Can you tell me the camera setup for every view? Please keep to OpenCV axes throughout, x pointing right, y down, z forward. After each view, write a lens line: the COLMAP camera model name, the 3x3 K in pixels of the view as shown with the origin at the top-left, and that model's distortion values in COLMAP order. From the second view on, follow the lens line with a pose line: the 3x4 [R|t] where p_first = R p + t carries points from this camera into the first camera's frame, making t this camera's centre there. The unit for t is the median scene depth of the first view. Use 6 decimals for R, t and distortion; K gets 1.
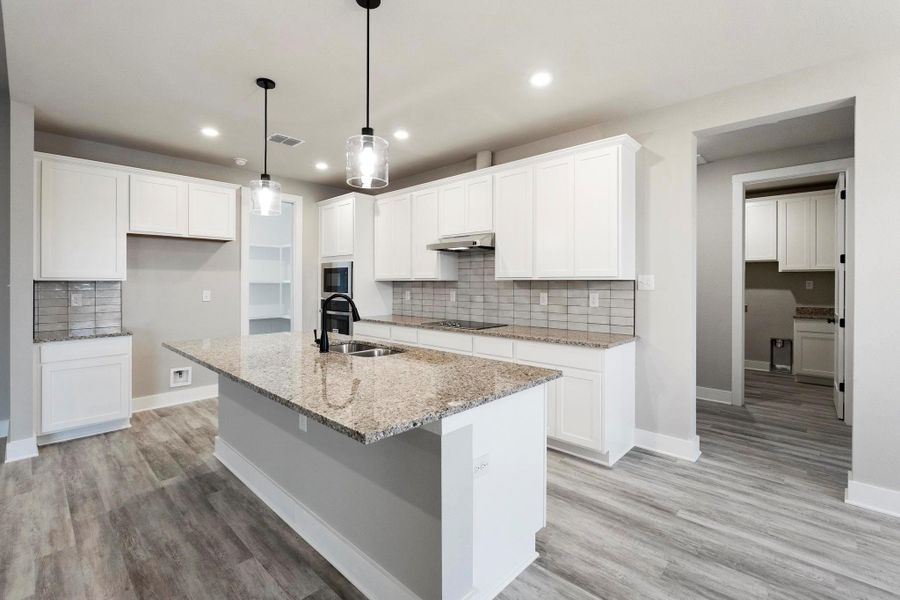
lens RADIAL K [[398.4, 0, 449.3], [0, 398.4, 283.1], [0, 0, 1]] dist [-0.003333, -0.000599]
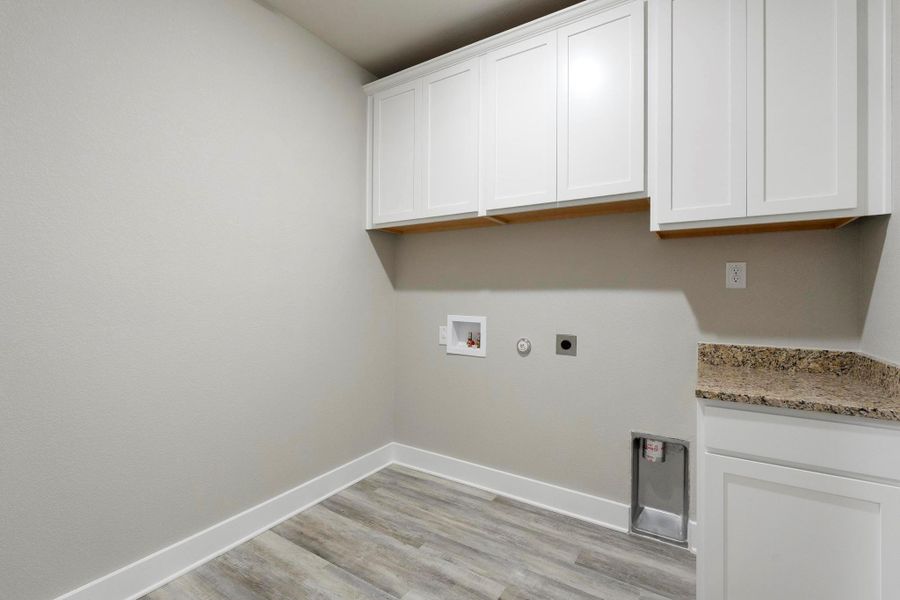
lens RADIAL K [[398.4, 0, 443.8], [0, 398.4, 294.9], [0, 0, 1]] dist [-0.003333, -0.000599]
pose [[0.981547, -0.008469, 0.191032, 0.922275], [0.006359, 0.999912, 0.011653, 0.021867], [-0.191113, -0.010223, 0.981515, 1.096637]]
